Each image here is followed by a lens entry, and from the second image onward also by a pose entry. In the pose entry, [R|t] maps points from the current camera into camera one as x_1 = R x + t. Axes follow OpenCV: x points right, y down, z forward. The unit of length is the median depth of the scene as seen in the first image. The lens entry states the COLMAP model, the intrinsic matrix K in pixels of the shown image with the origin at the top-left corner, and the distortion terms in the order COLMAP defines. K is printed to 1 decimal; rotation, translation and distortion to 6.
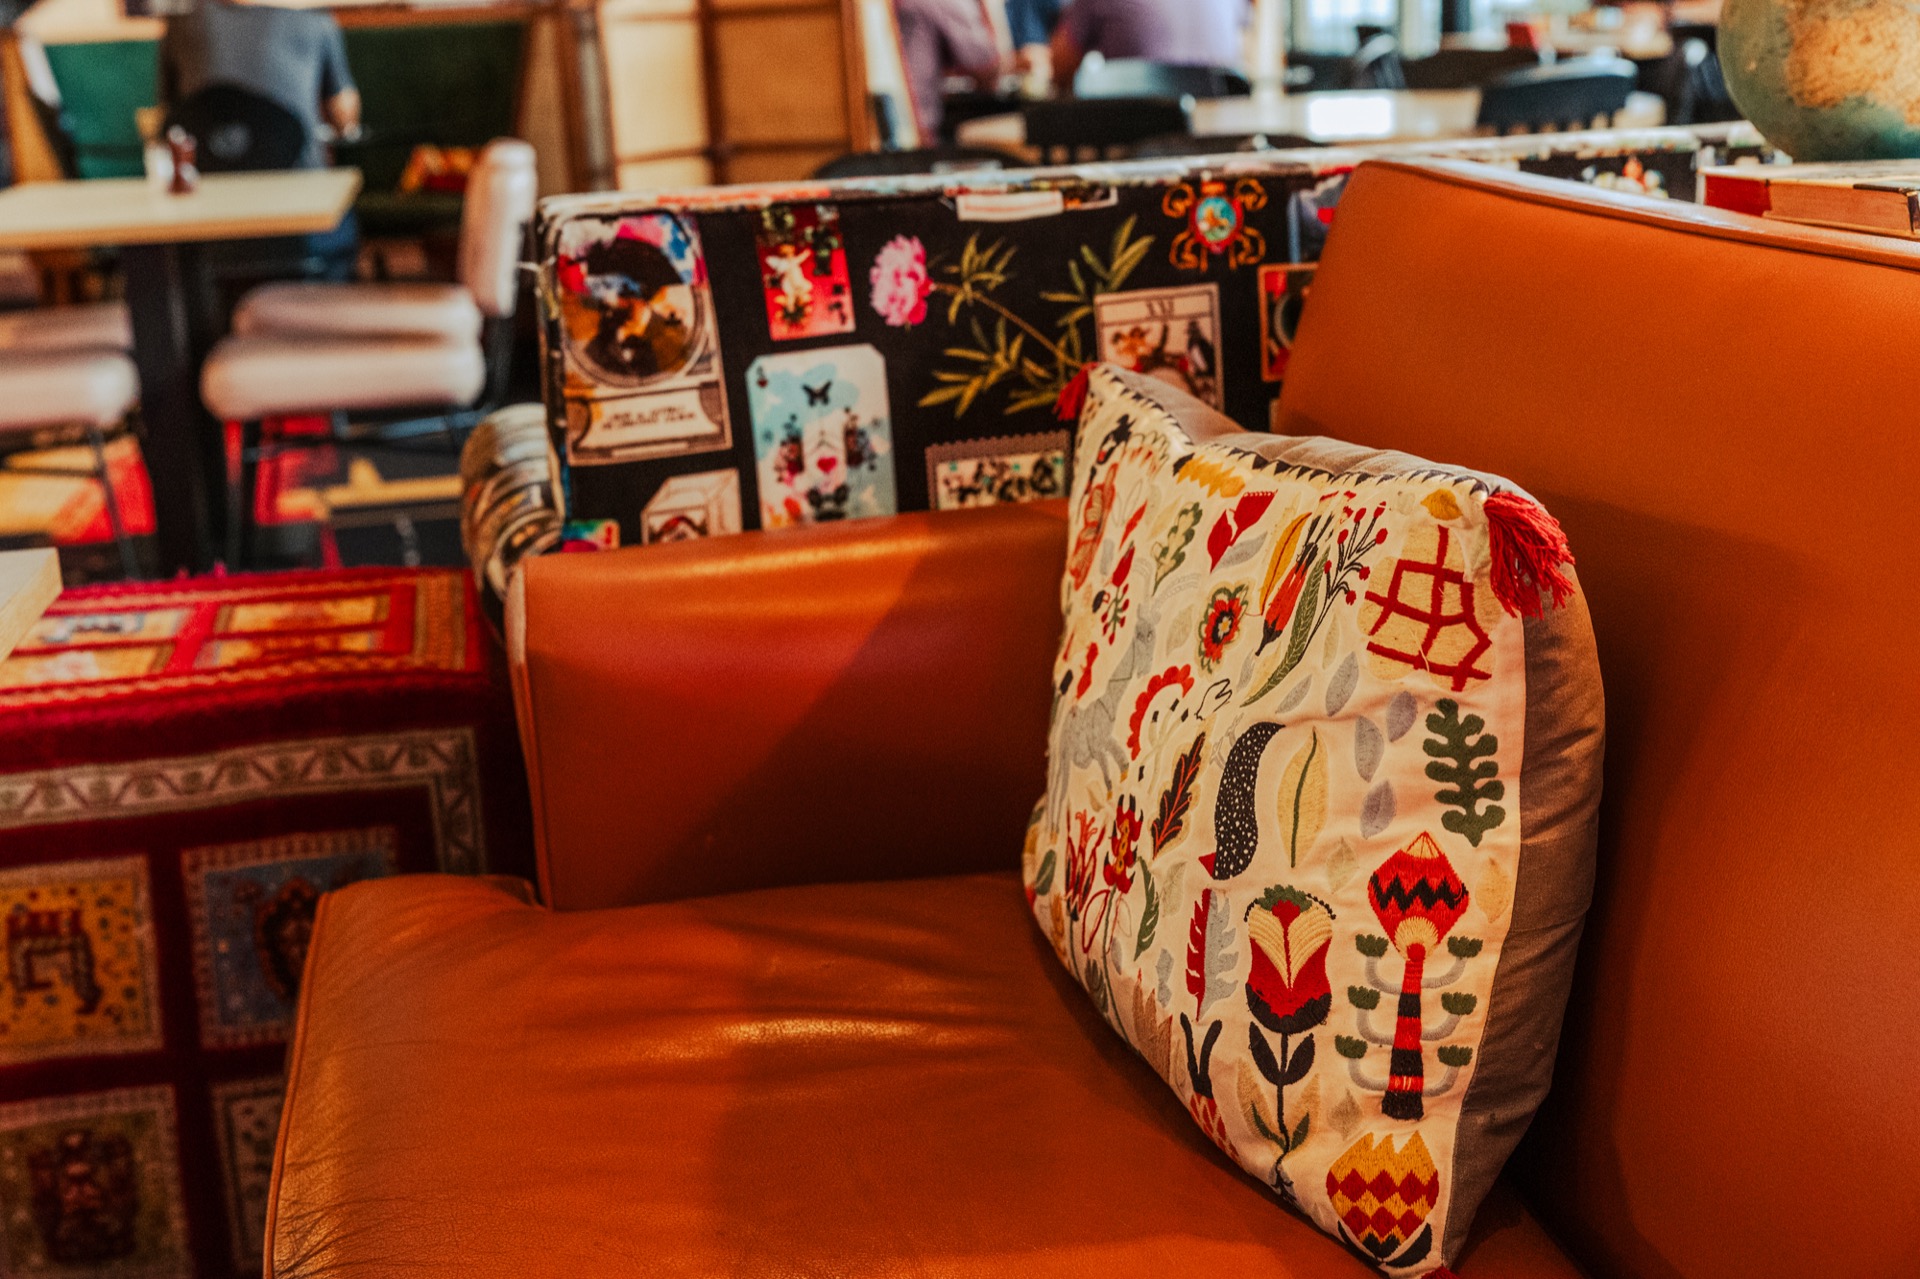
lens RADIAL K [[2423.5, 0, 960.0], [0, 2423.5, 639.5], [0, 0, 1]] dist [0.019005, 0.060269]
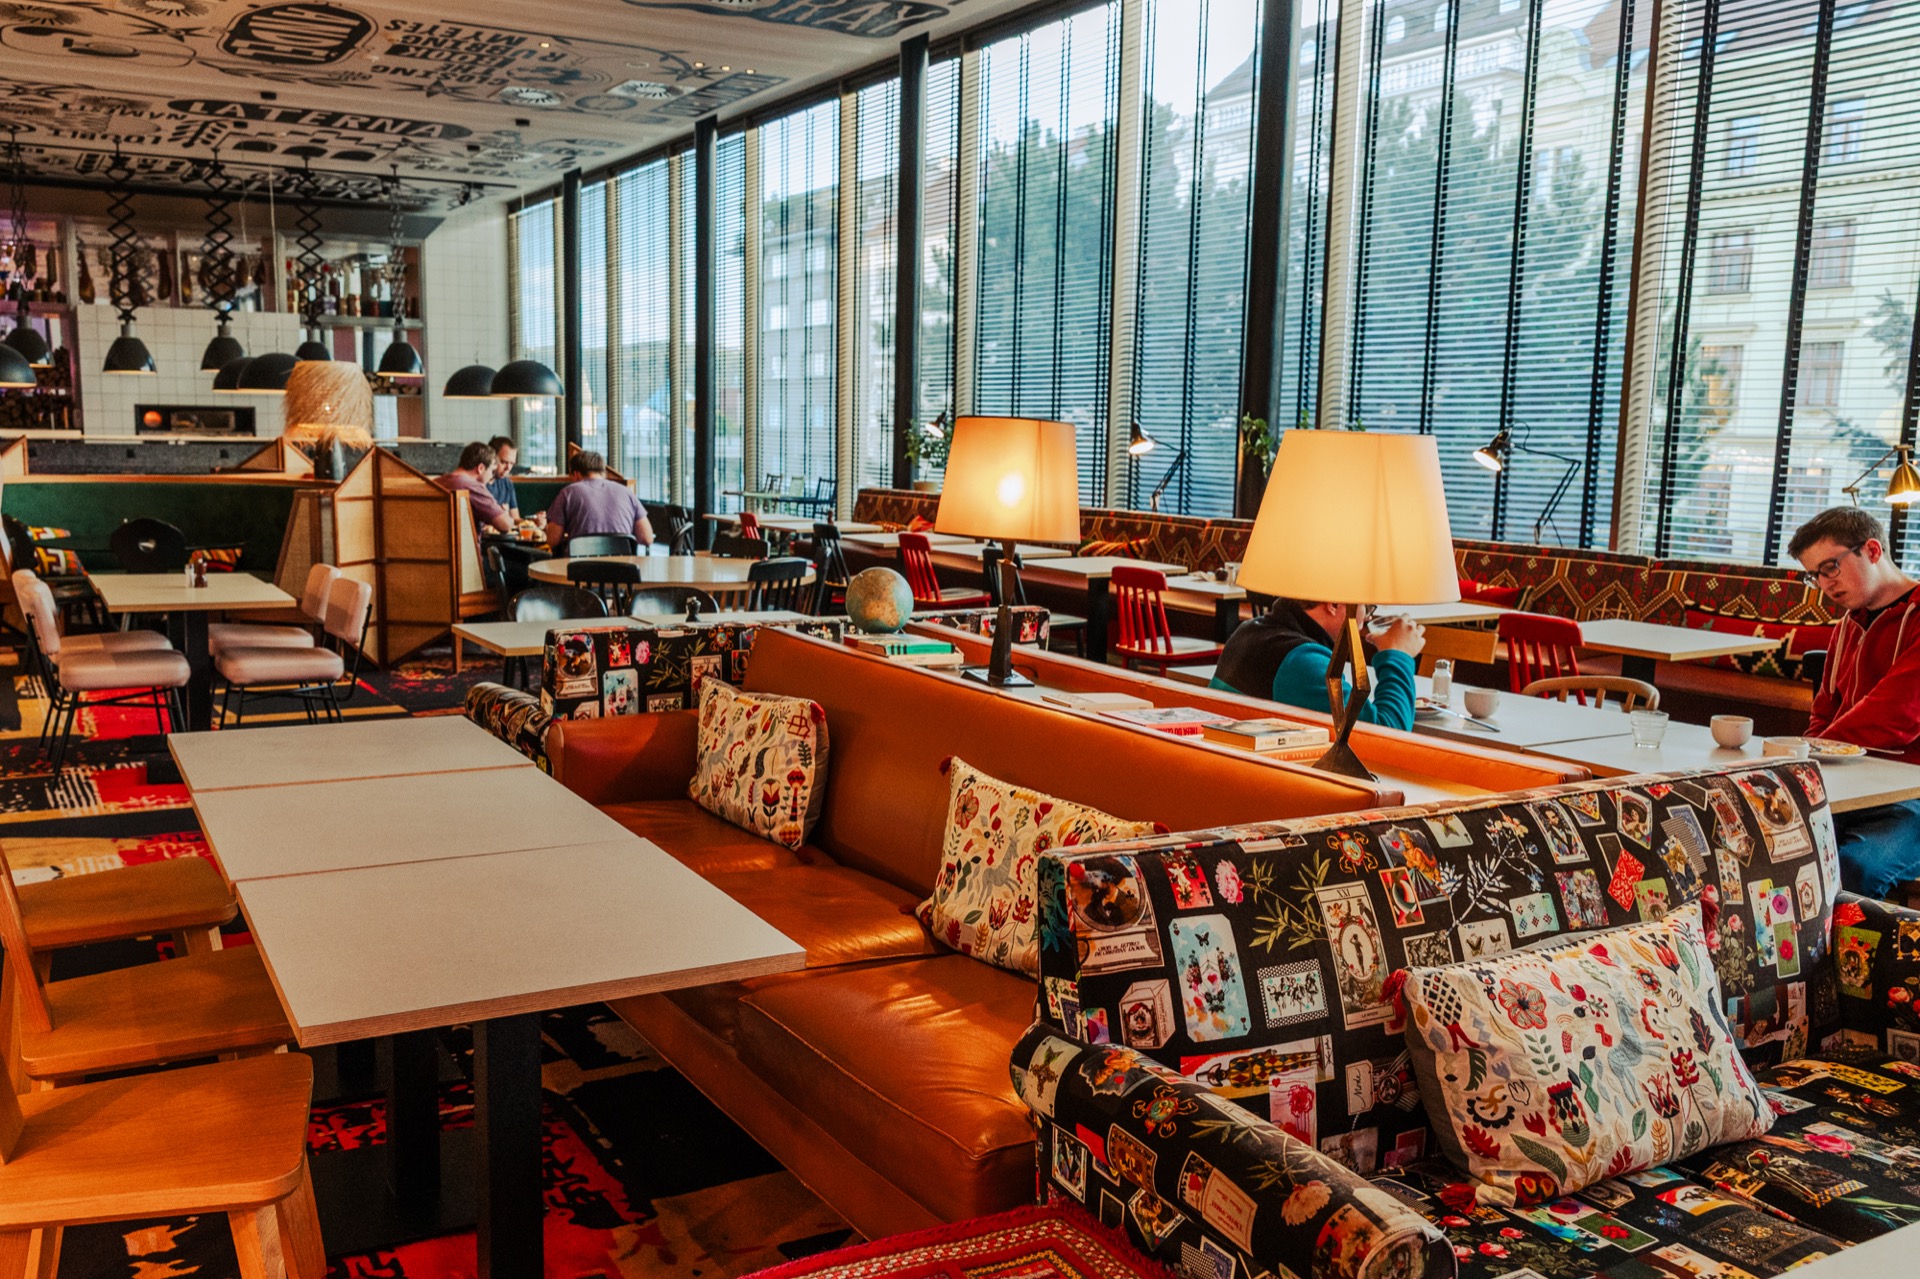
lens RADIAL K [[1700.0, 0, 960.0], [0, 1700.0, 639.5], [0, 0, 1]] dist [0.000386, 0.000361]
pose [[0.929178, 0.030577, 0.368367, -0.744181], [0.015469, 0.992483, -0.121403, 0.225112], [-0.369310, 0.118503, 0.921720, -2.256657]]
